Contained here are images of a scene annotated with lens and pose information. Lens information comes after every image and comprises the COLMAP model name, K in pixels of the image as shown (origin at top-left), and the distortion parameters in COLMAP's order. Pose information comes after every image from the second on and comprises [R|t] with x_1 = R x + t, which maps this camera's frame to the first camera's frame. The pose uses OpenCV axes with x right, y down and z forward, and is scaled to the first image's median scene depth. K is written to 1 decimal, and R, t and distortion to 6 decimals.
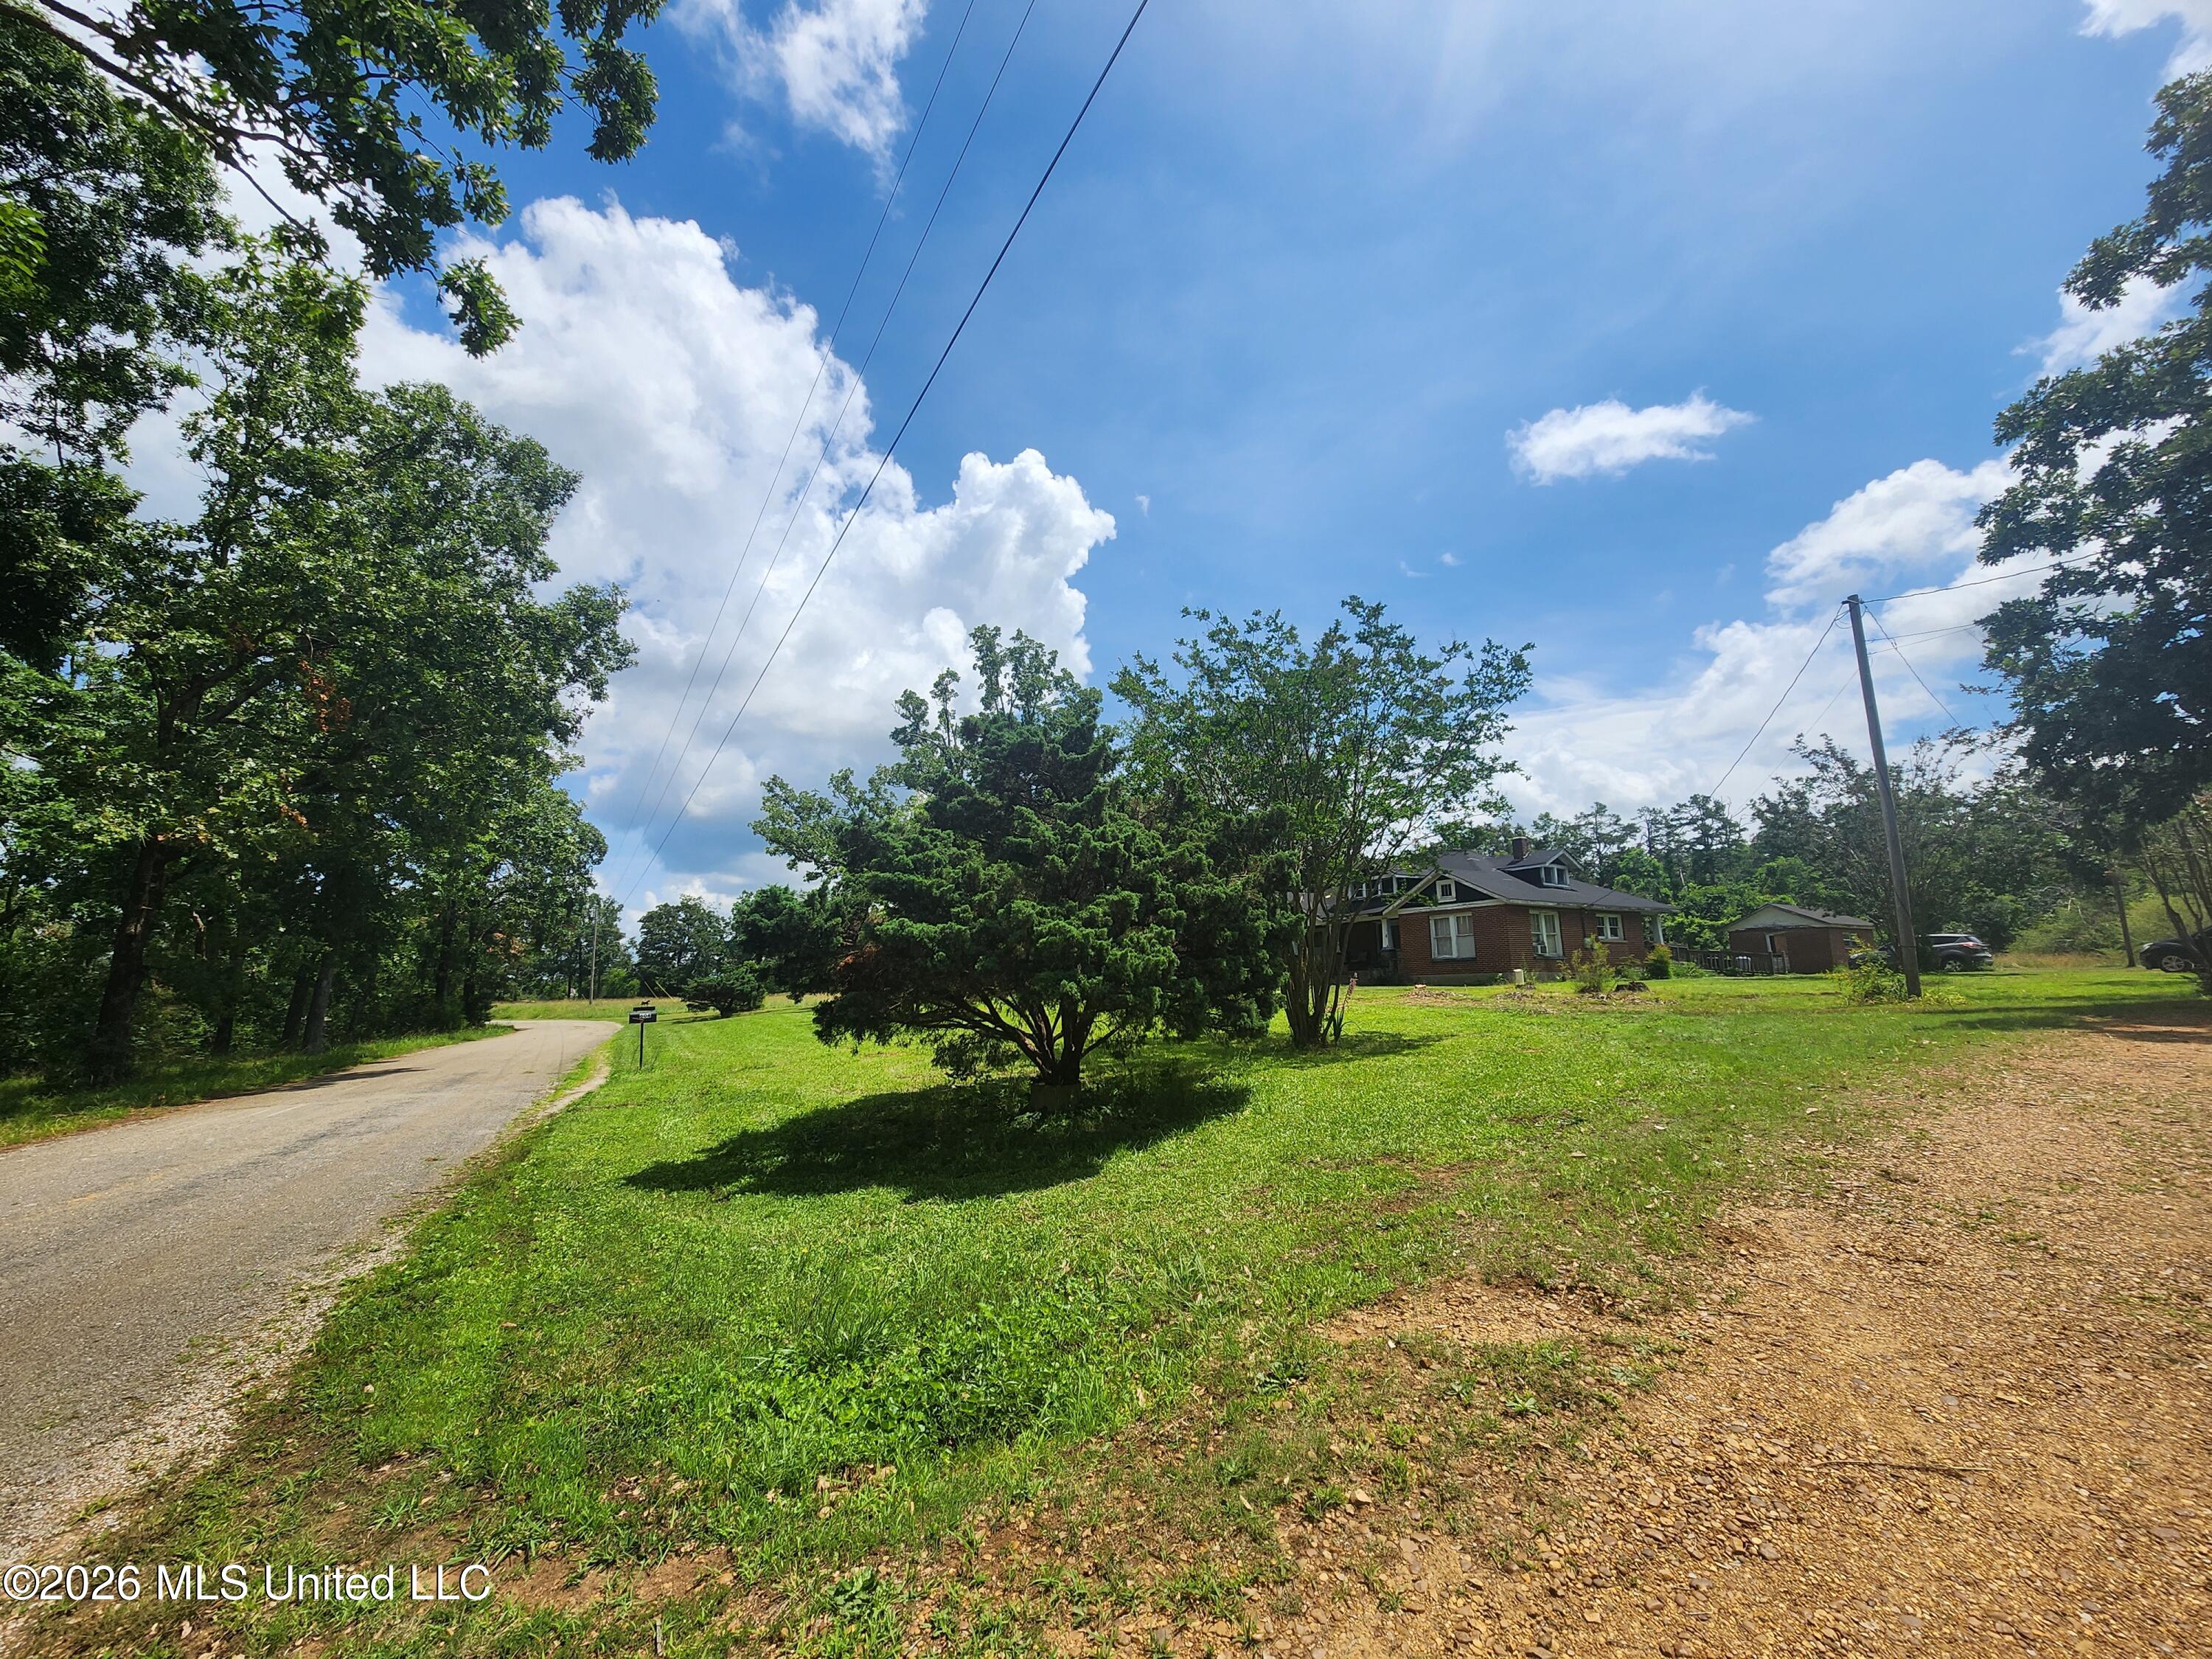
lens RADIAL K [[895.4, 0, 1092.7], [0, 895.4, 836.0], [0, 0, 1]] dist [0.000581, 0.000363]
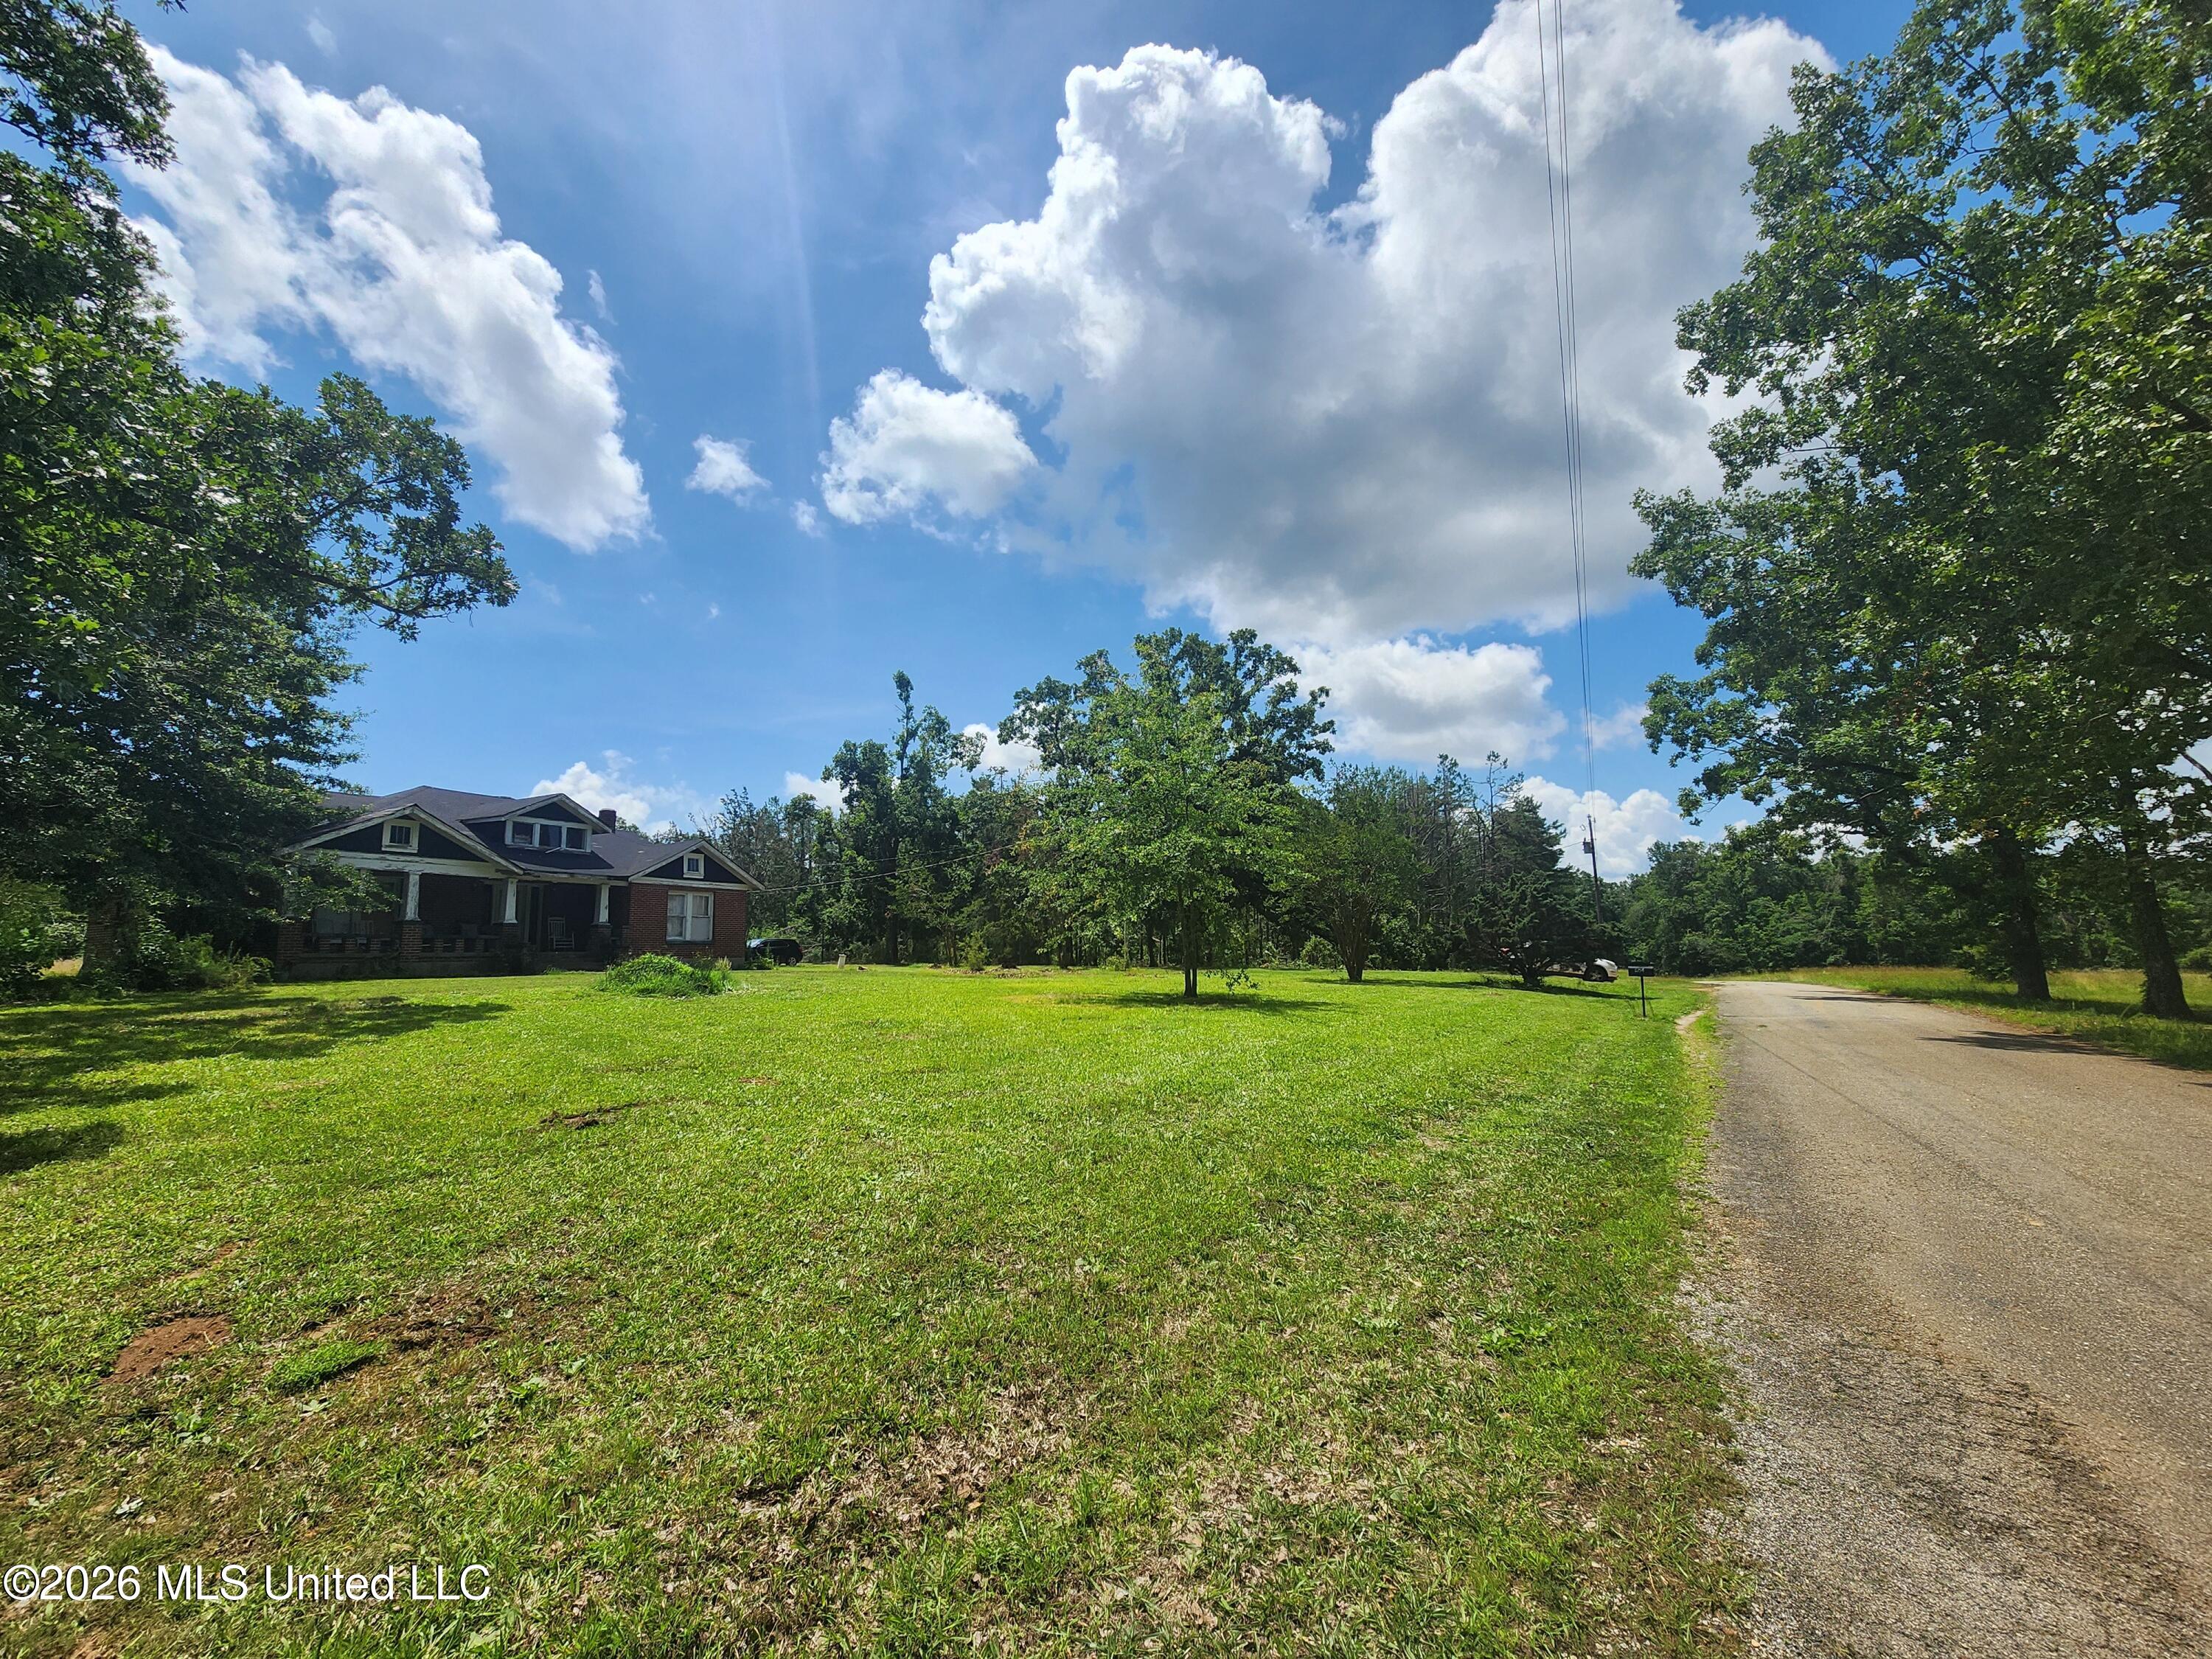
lens RADIAL K [[895.4, 0, 1092.7], [0, 895.4, 836.0], [0, 0, 1]] dist [0.000581, 0.000363]
pose [[-0.505311, 0.138635, 0.851729, -0.339725], [-0.122219, 0.965563, -0.229673, 0.113441], [-0.854239, -0.220154, -0.470966, 0.651184]]
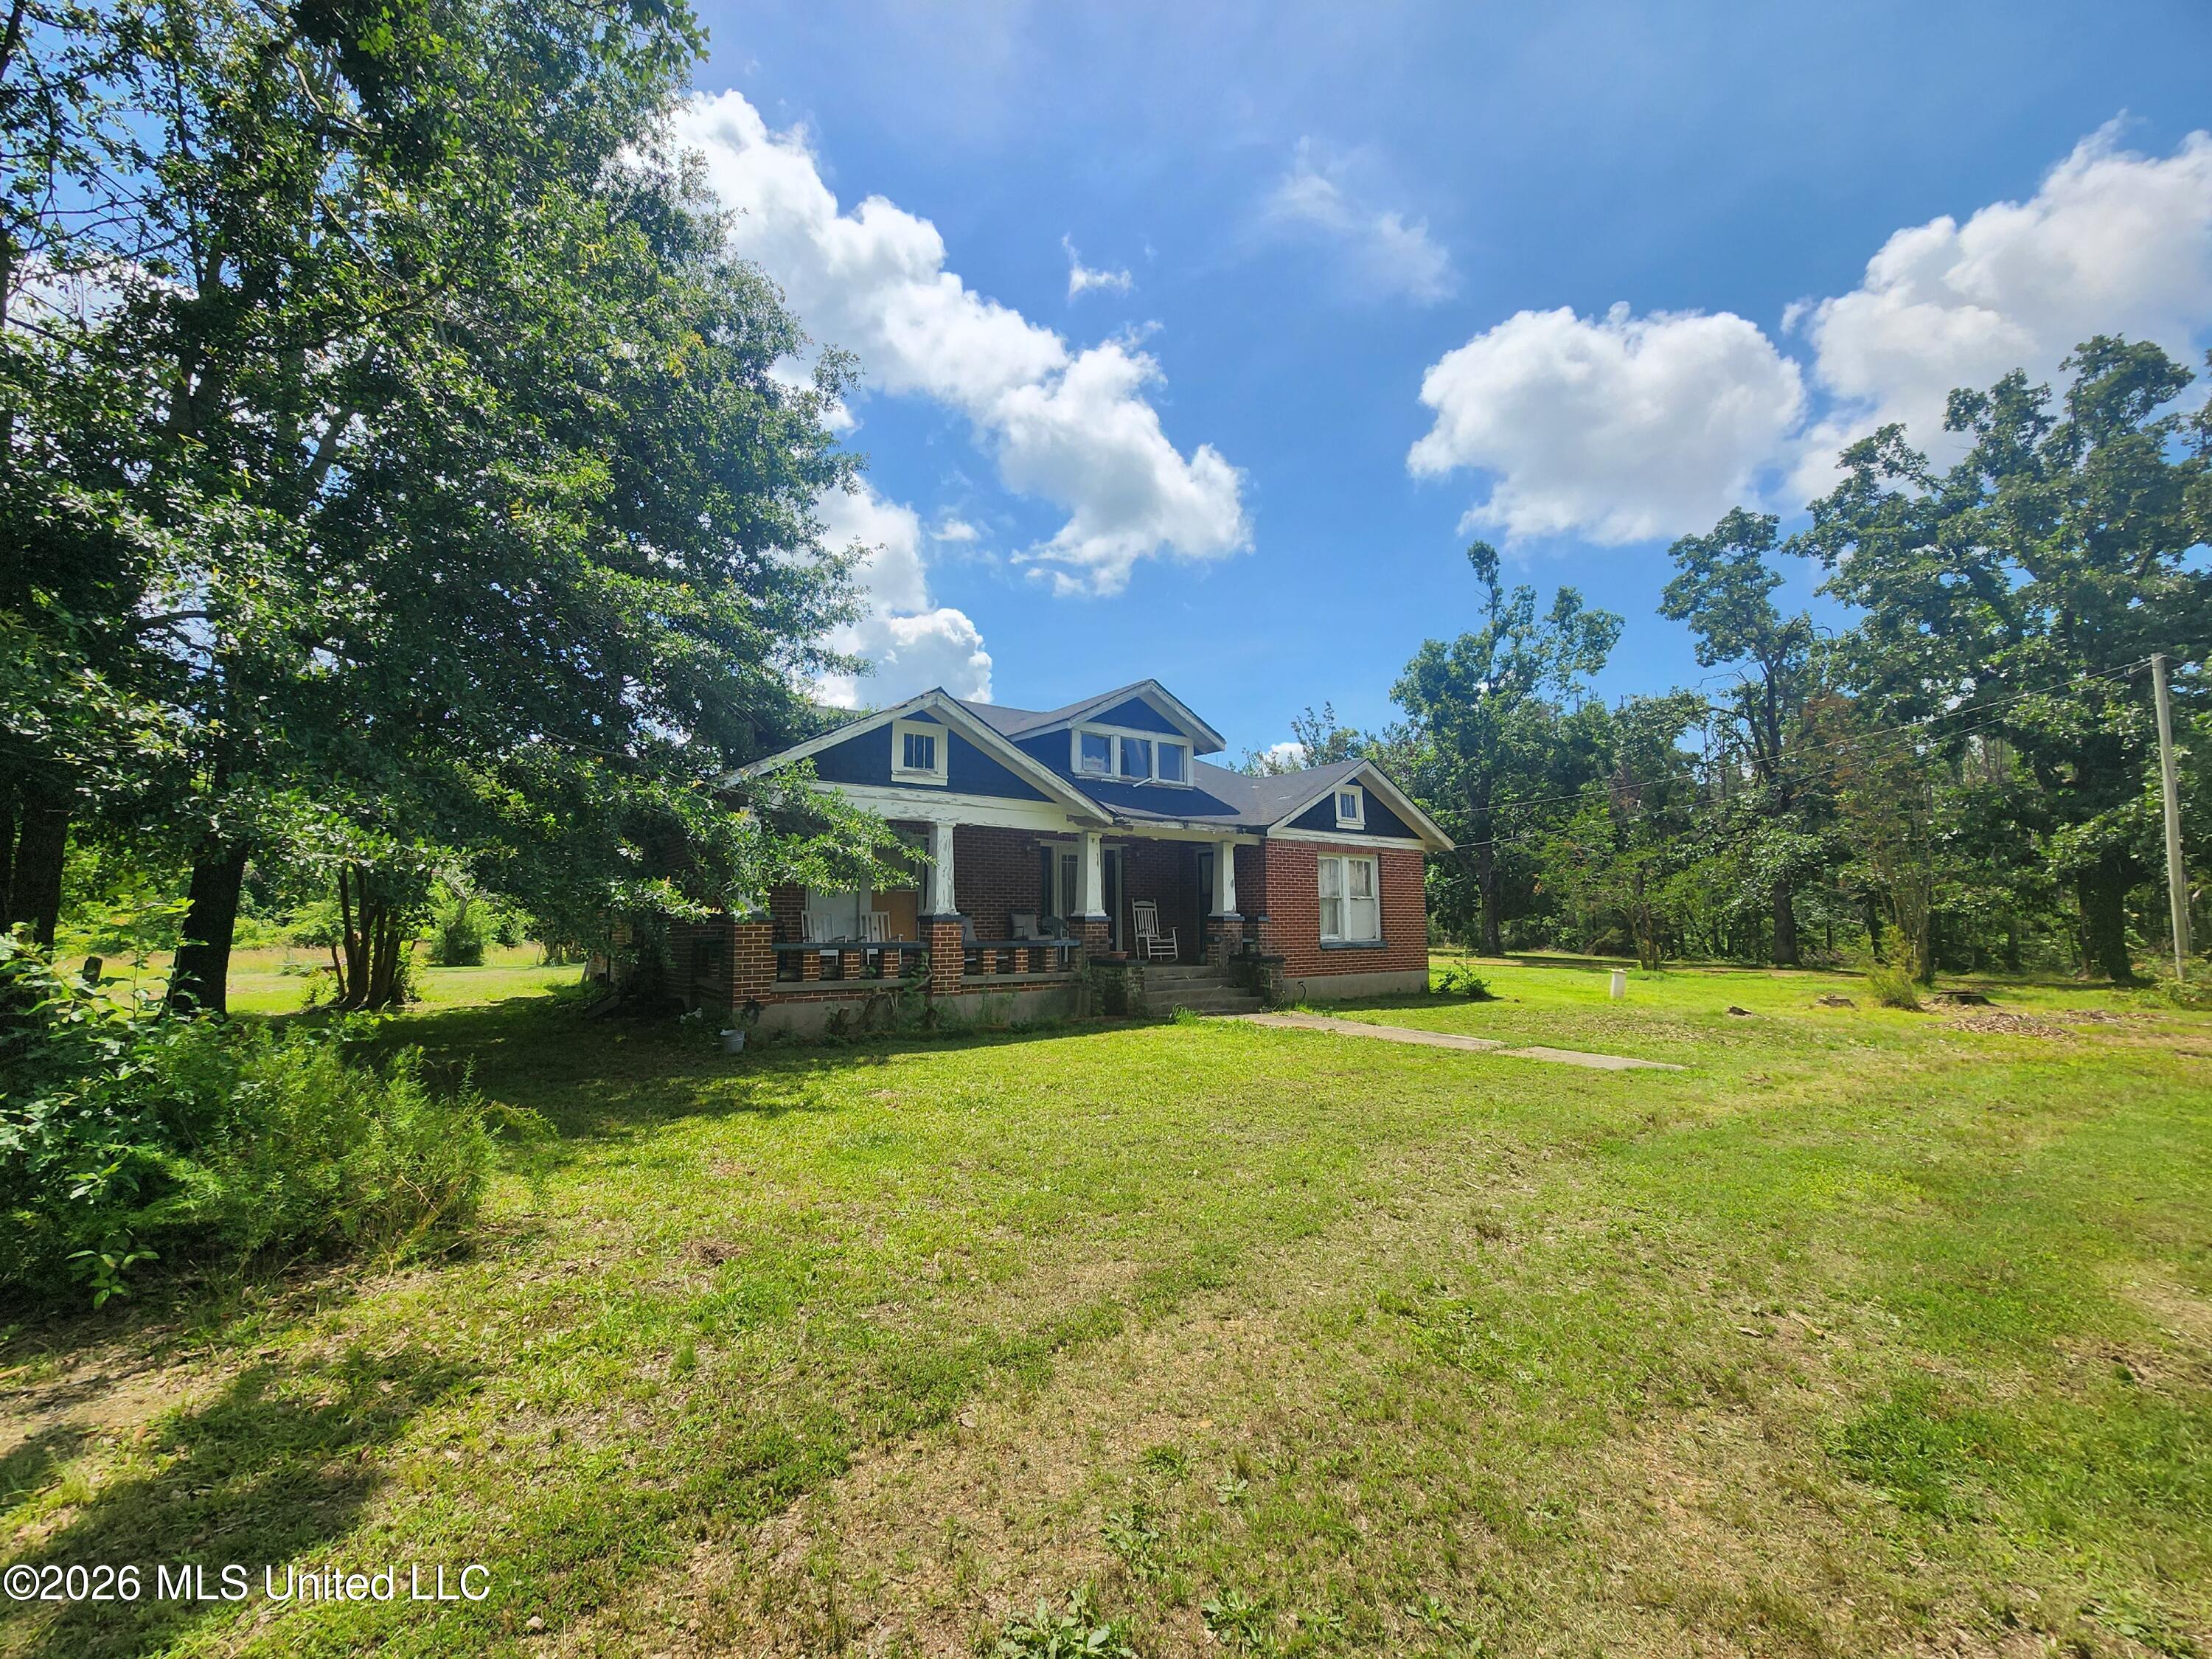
lens RADIAL K [[903.5, 0, 1098.6], [0, 903.5, 843.4], [0, 0, 1]] dist [0.000589, -0.000482]
pose [[-0.060408, 0.105608, 0.992571, -0.052134], [-0.170032, 0.978766, -0.114487, 0.096881], [-0.983585, -0.175685, -0.041168, 0.690697]]
